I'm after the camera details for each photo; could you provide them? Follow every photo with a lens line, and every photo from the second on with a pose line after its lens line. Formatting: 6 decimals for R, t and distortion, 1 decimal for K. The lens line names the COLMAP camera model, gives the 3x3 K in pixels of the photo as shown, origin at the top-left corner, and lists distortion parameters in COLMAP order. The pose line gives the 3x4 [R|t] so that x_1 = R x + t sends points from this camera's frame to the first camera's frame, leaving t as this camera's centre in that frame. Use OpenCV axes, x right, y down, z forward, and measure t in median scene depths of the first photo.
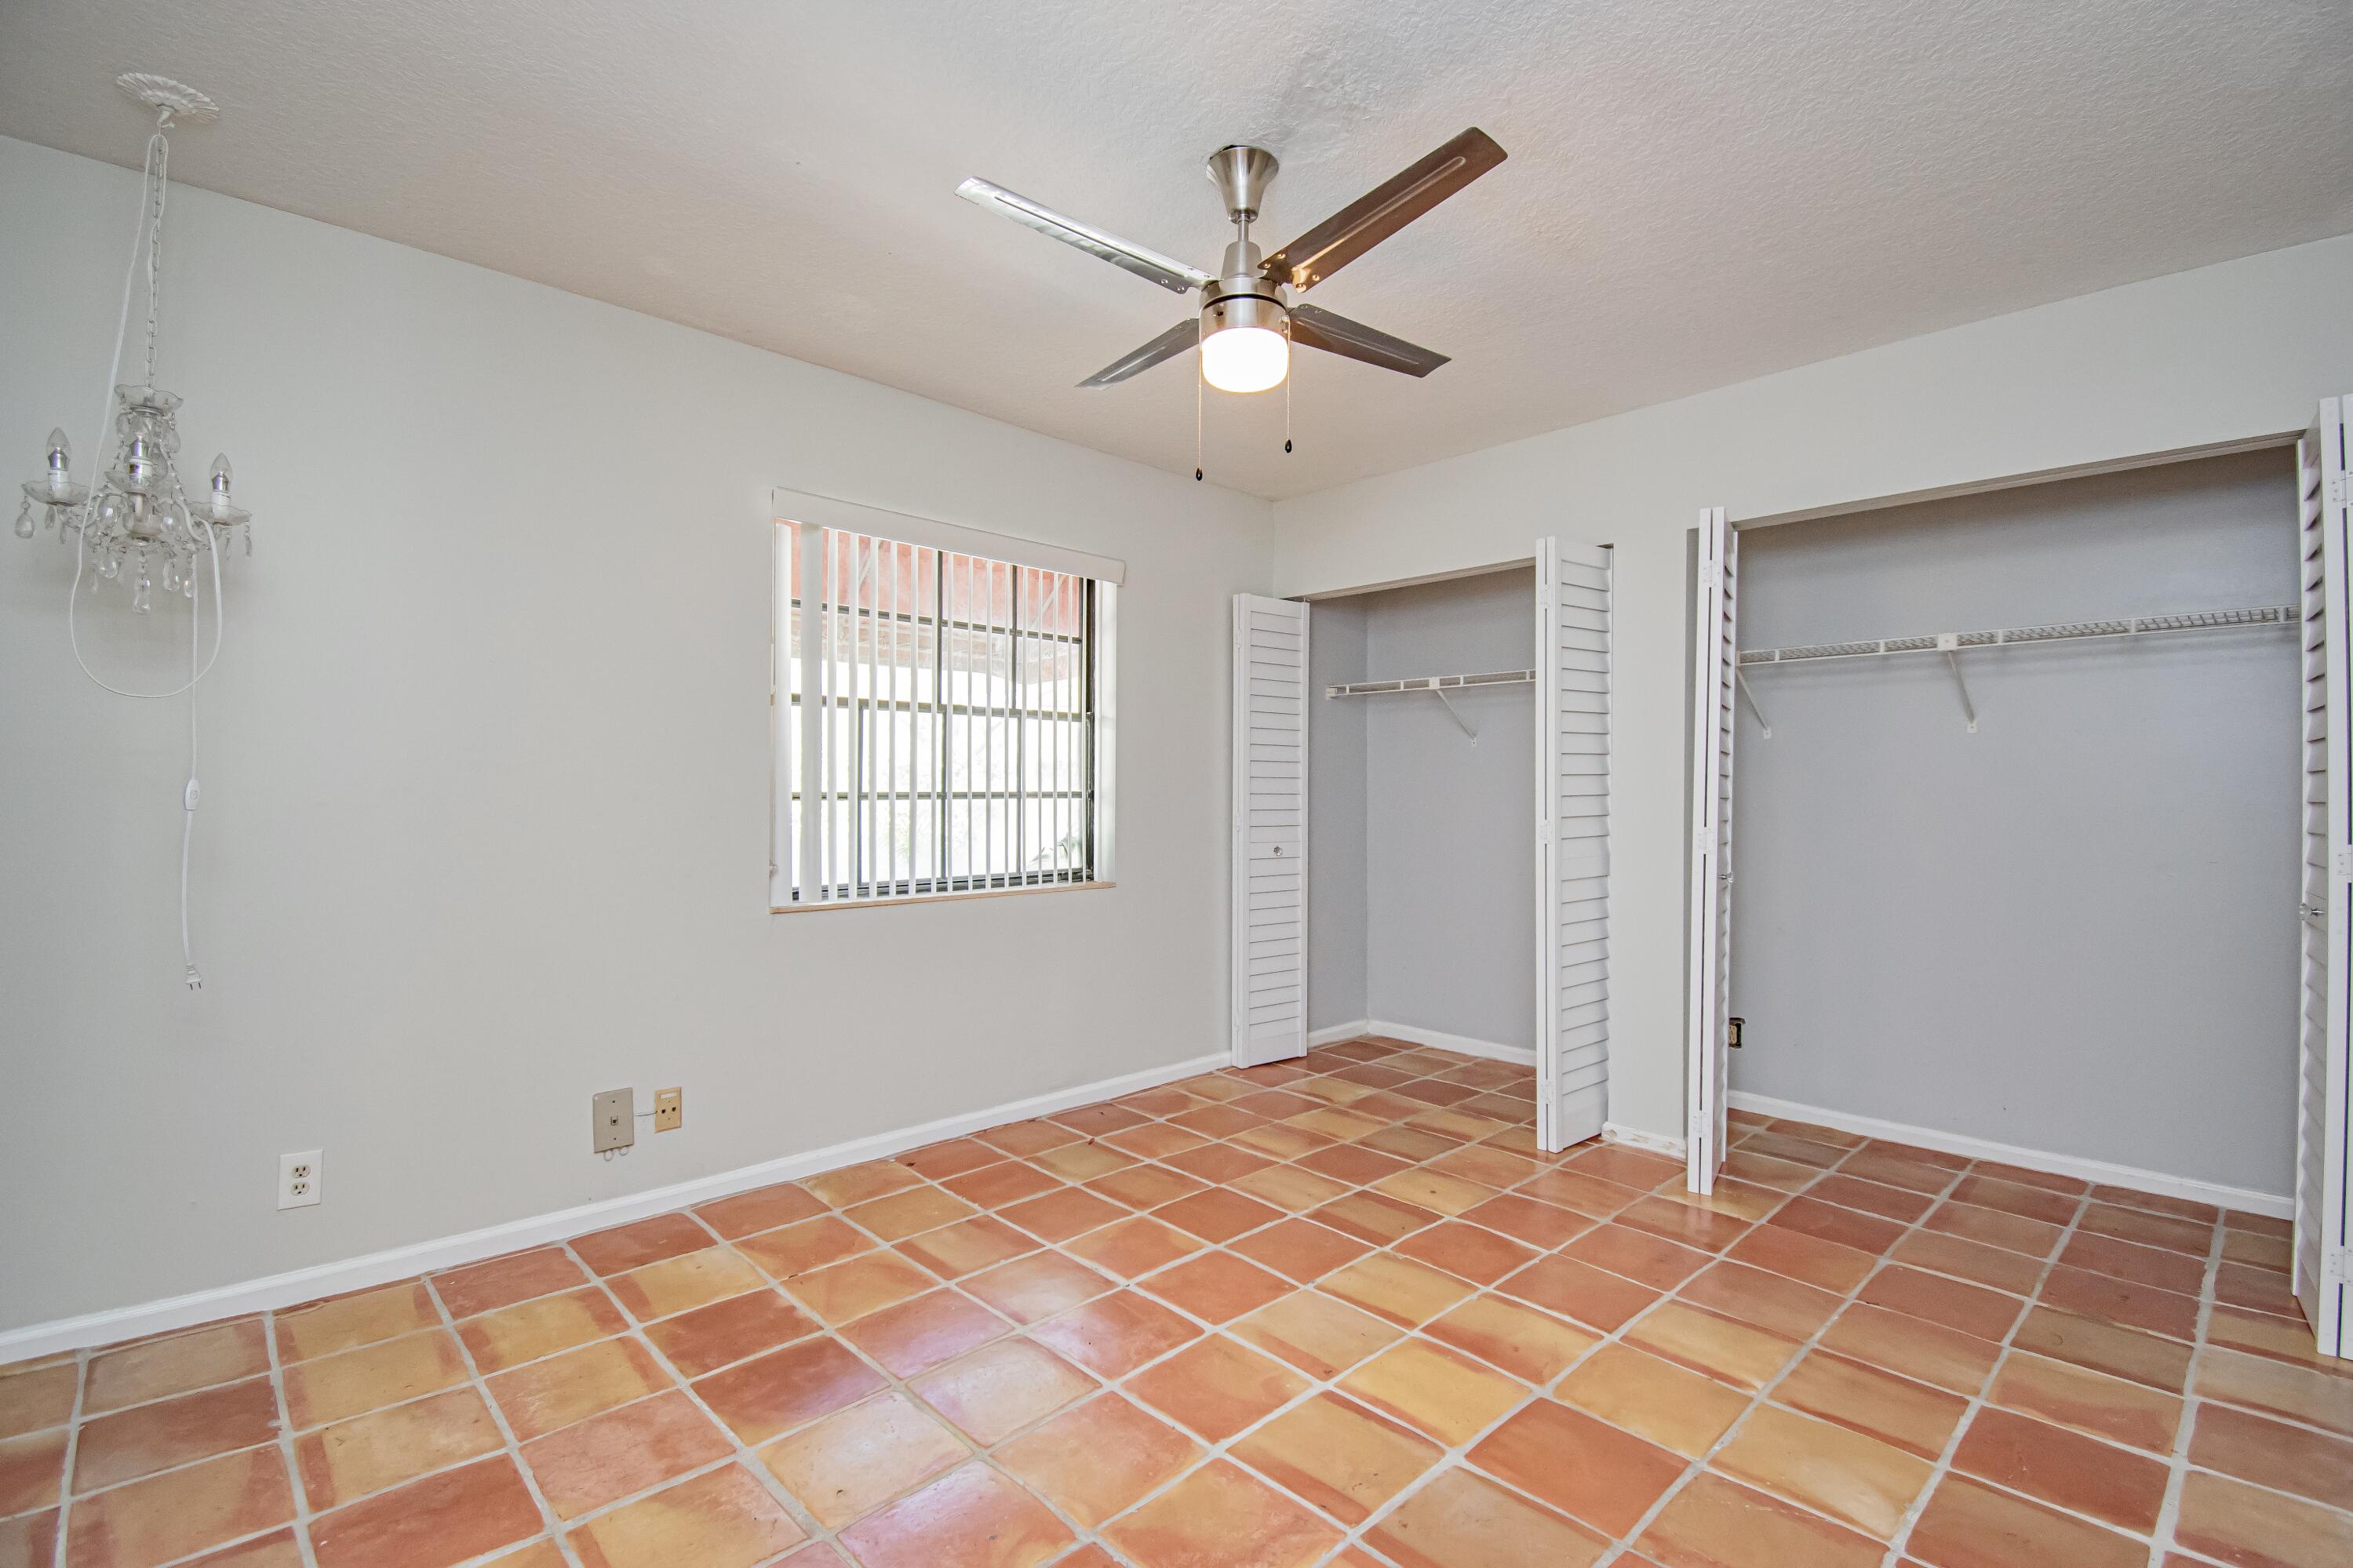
lens RADIAL K [[1075.3, 0, 1171.4], [0, 1075.3, 791.9], [0, 0, 1]] dist [0.025682, -0.030599]
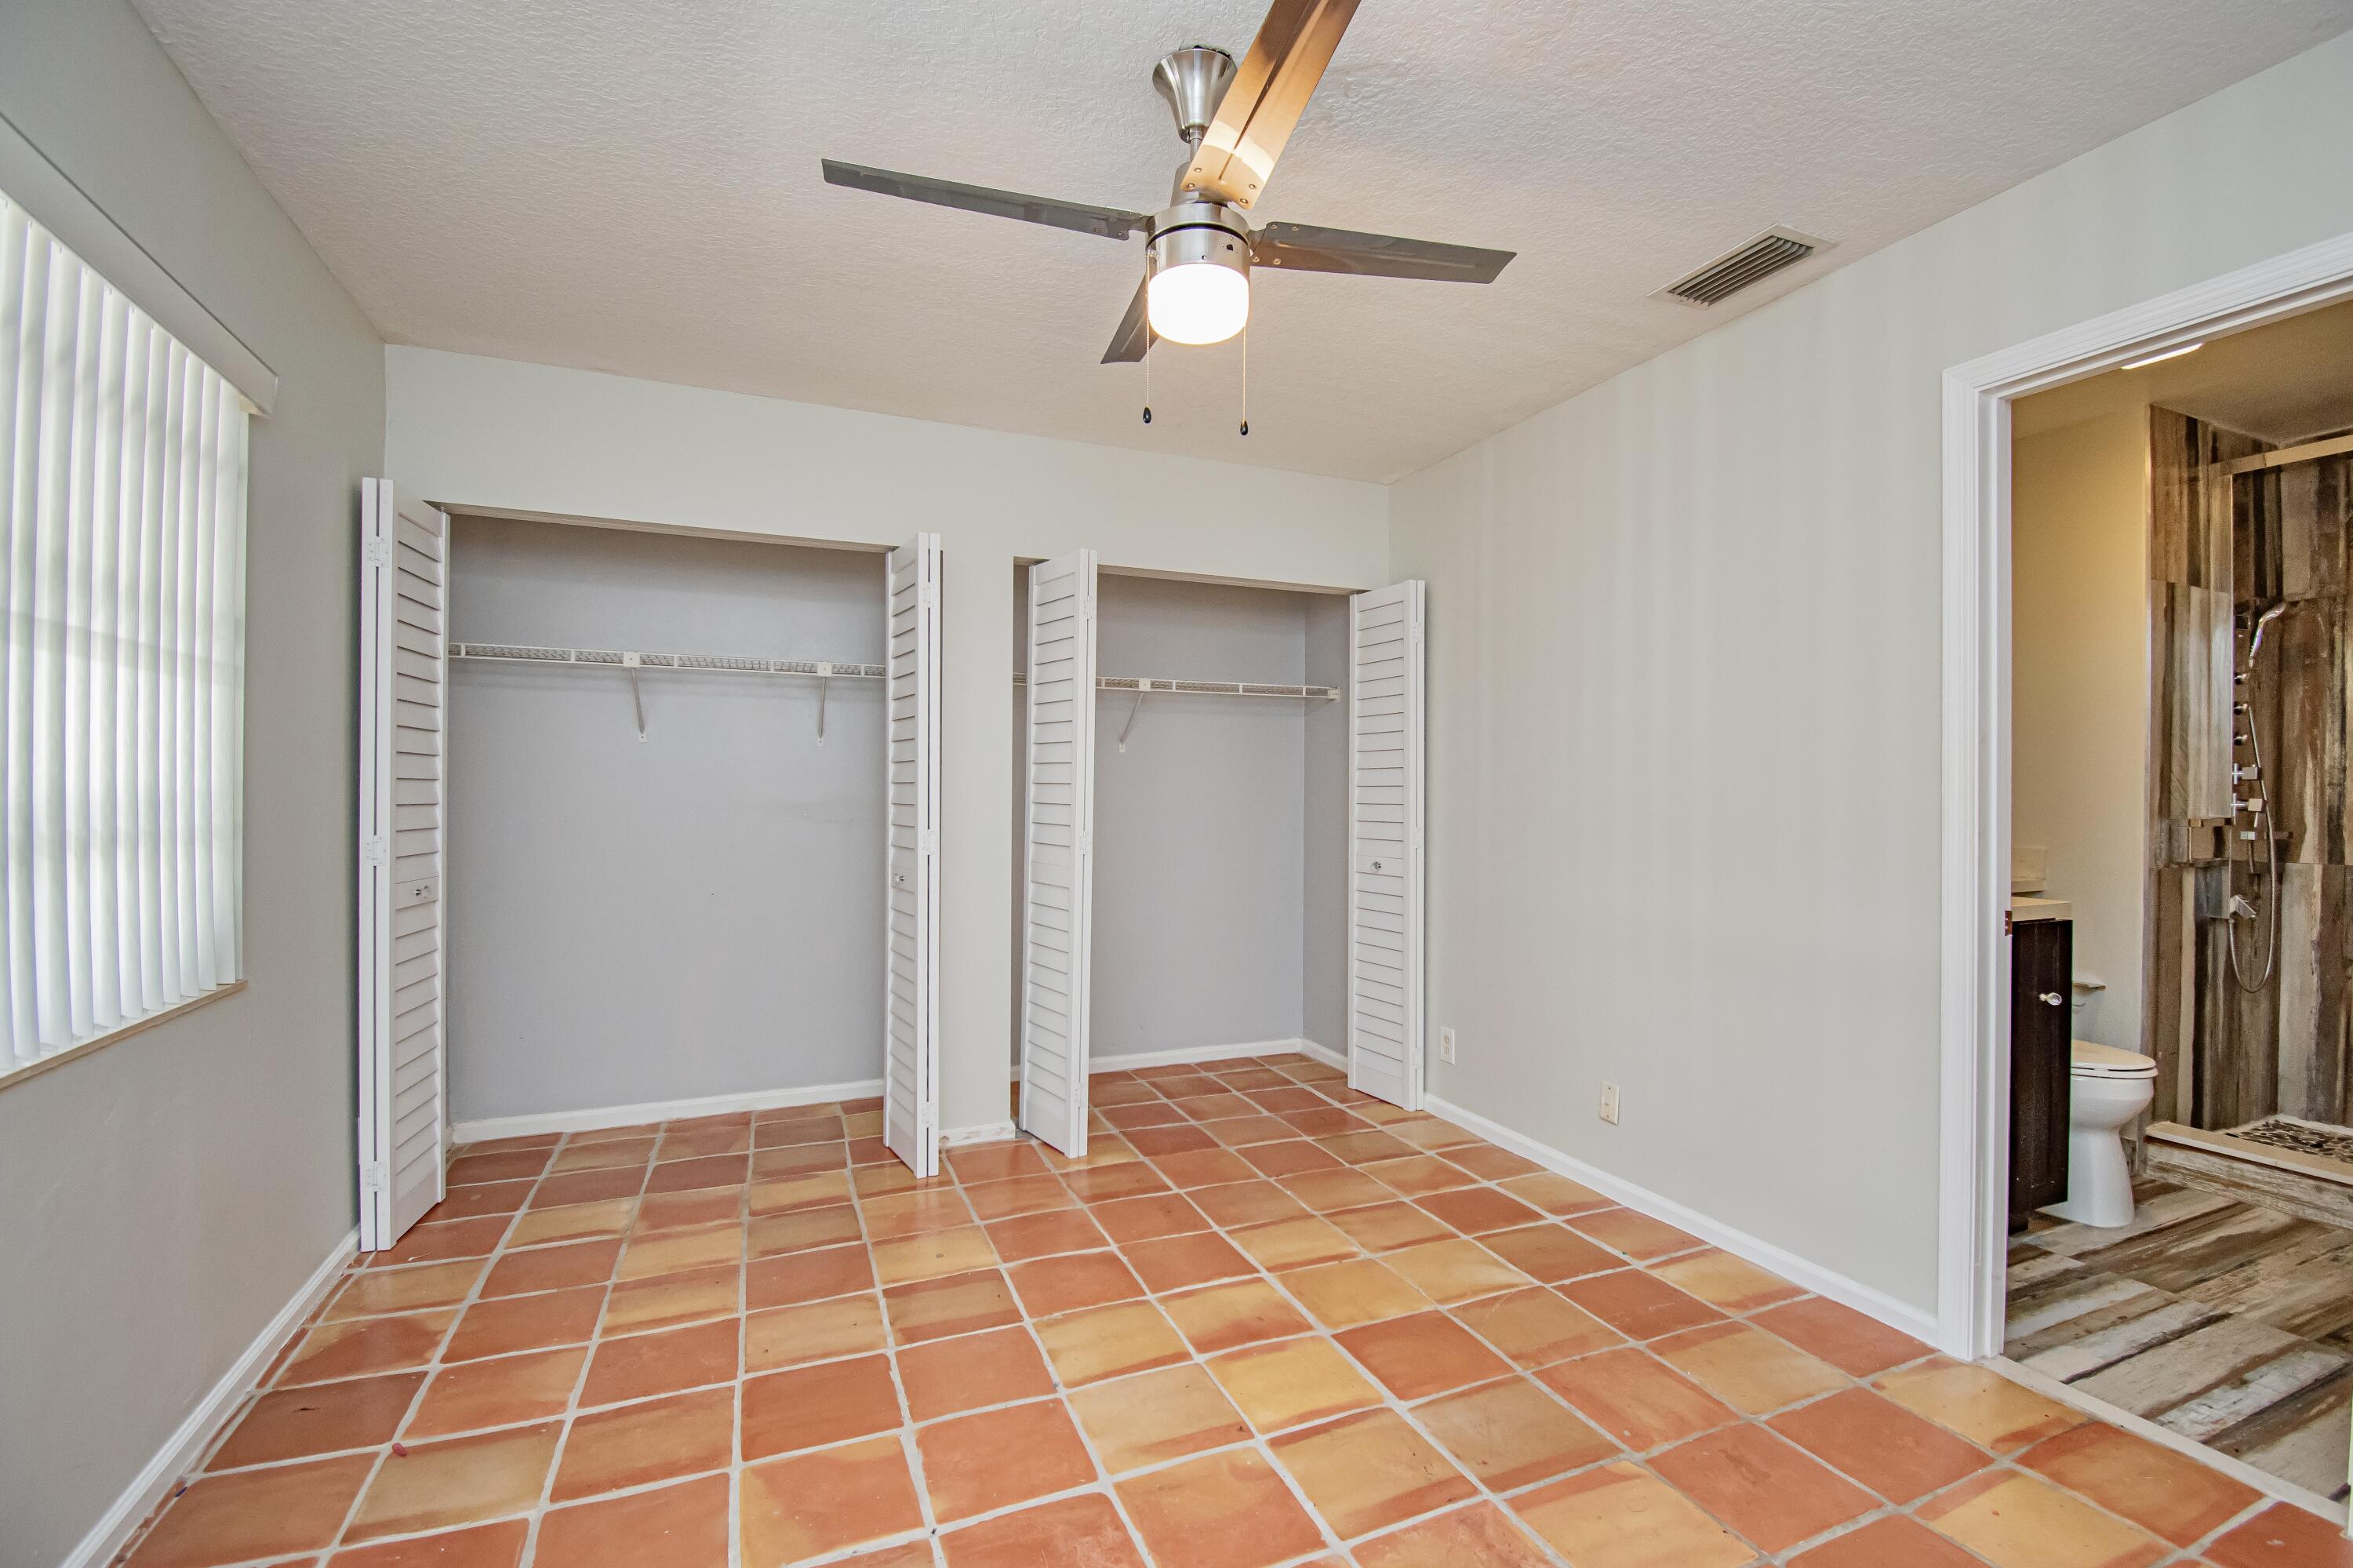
lens RADIAL K [[1085.1, 0, 1102.2], [0, 1085.1, 782.7], [0, 0, 1]] dist [0.051123, -0.069507]
pose [[0.327039, 0.007811, 0.944978, -0.638868], [-0.001561, 0.999969, -0.007725, -0.017756], [-0.945009, 0.001052, 0.327041, 0.633751]]
